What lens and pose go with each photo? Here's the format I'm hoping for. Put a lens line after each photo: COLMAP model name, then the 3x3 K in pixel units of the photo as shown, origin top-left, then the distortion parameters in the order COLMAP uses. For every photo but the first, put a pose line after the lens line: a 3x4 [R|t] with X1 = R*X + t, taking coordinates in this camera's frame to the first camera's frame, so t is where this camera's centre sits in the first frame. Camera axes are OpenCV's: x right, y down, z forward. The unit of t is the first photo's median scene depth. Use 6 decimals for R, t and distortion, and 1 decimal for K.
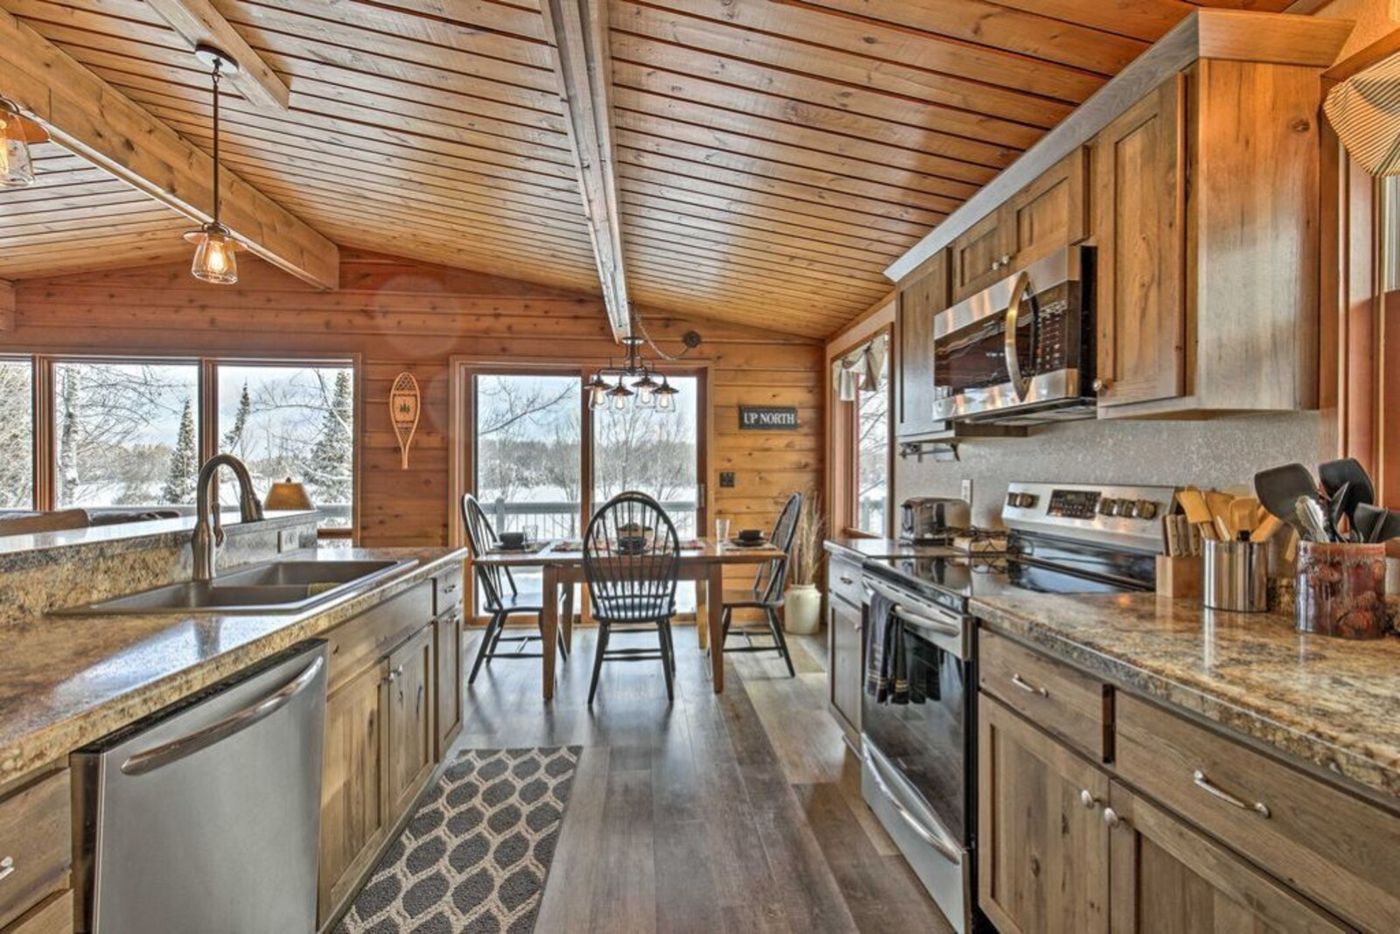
lens RADIAL K [[653.4, 0, 717.0], [0, 653.4, 480.6], [0, 0, 1]] dist [0.000811, 0.000118]
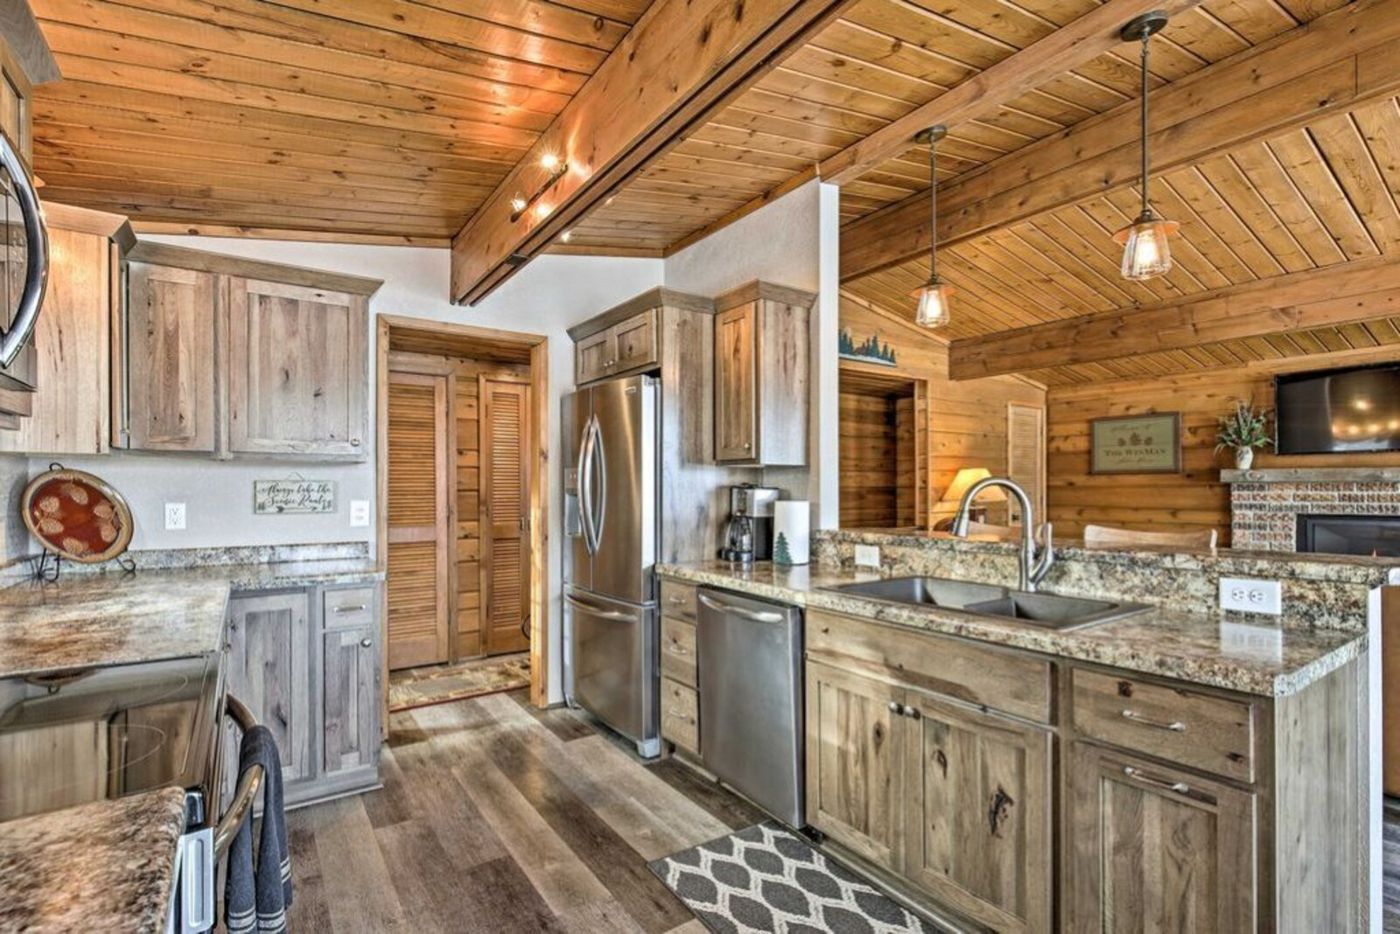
lens RADIAL K [[653.4, 0, 717.0], [0, 653.4, 480.6], [0, 0, 1]] dist [0.000811, 0.000118]
pose [[-0.868571, -0.008034, -0.495500, 0.062456], [-0.009305, 0.999957, 0.000097, -0.008642], [0.495477, 0.004694, -0.868608, 0.642077]]
